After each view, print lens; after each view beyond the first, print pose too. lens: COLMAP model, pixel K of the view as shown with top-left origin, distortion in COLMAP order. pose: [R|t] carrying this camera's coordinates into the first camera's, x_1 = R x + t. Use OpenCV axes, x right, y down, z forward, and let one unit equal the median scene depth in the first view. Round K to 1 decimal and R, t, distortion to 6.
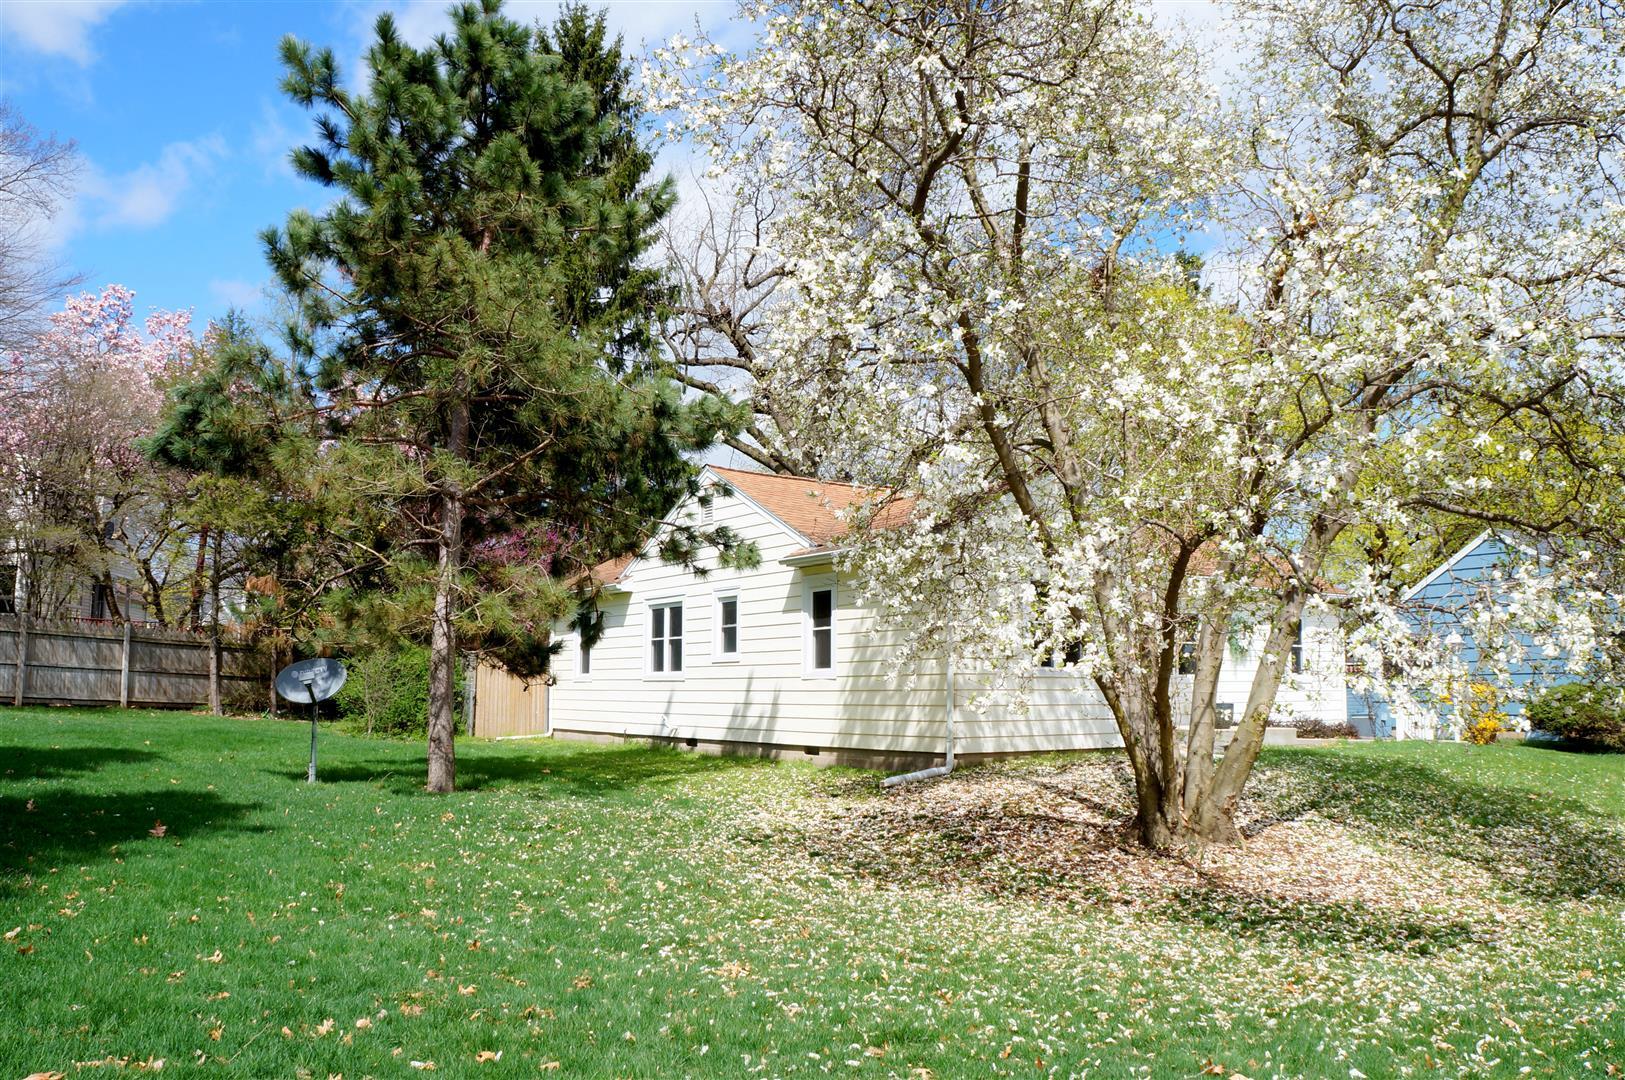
lens RADIAL K [[1291.2, 0, 811.8], [0, 1291.2, 513.0], [0, 0, 1]] dist [-0.174653, 0.148996]
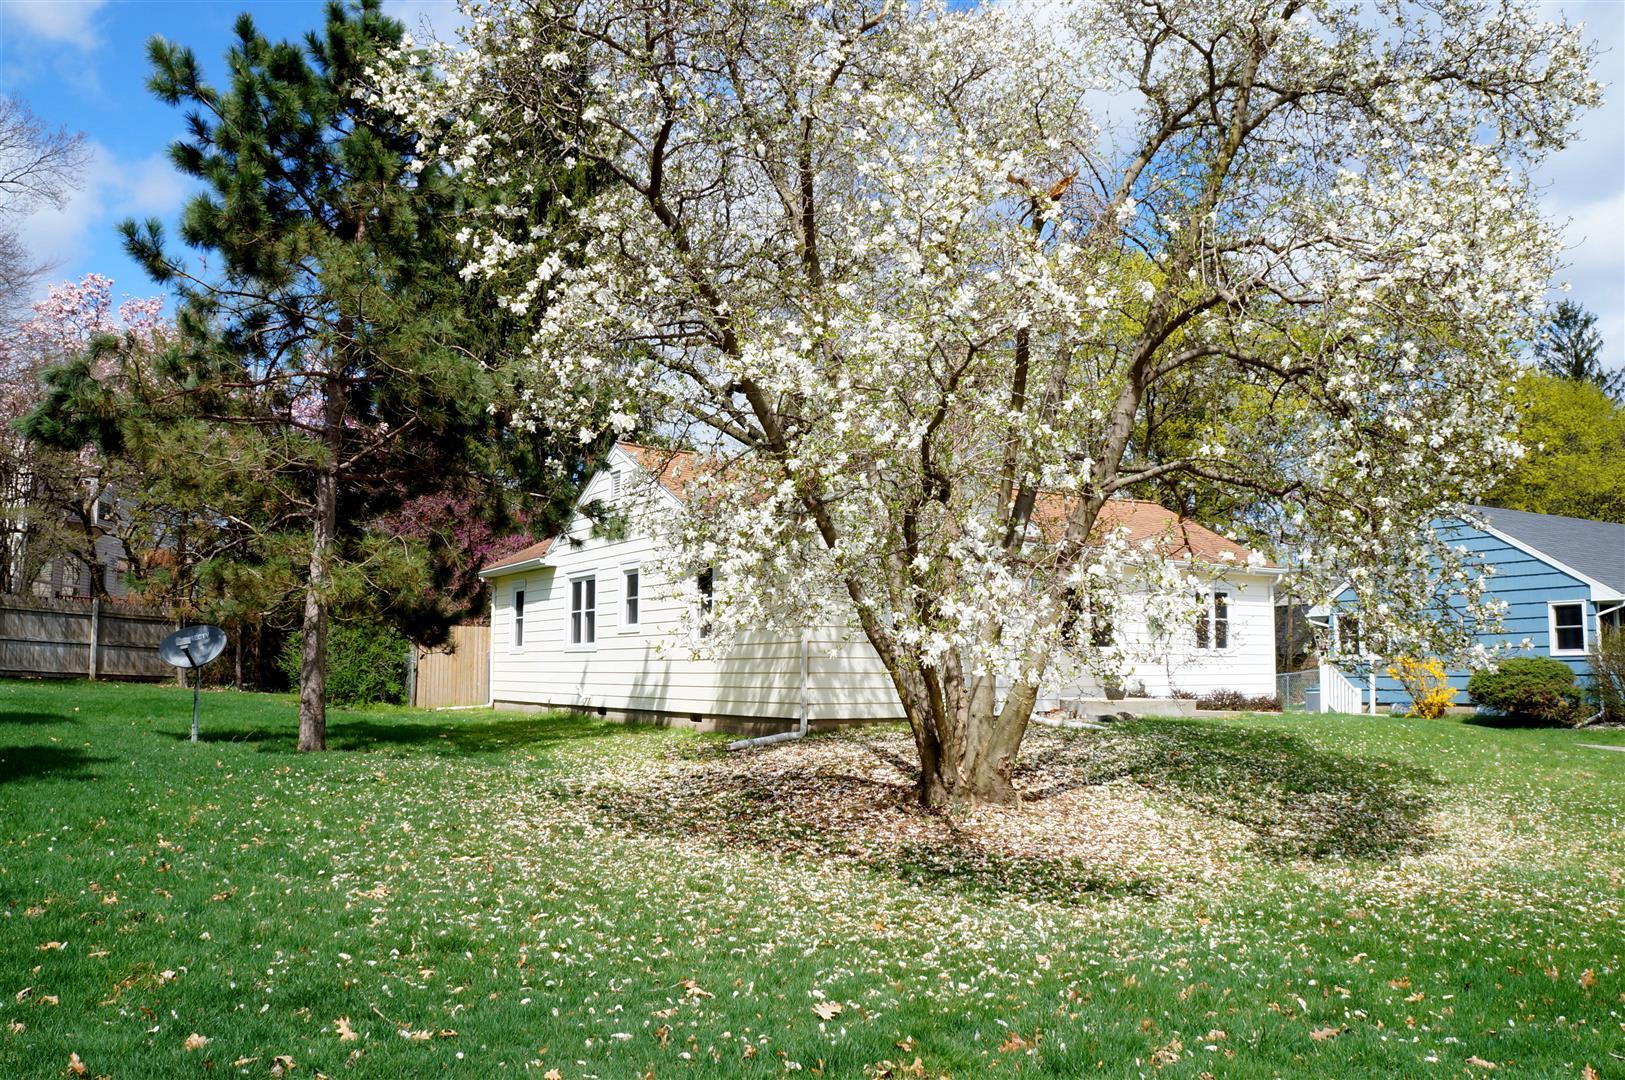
lens RADIAL K [[1291.2, 0, 811.8], [0, 1291.2, 513.0], [0, 0, 1]] dist [-0.174653, 0.148996]
pose [[0.999382, -0.004165, -0.034892, 0.144388], [0.004683, 0.999880, 0.014760, 0.006607], [0.034827, -0.014914, 0.999282, -0.028087]]
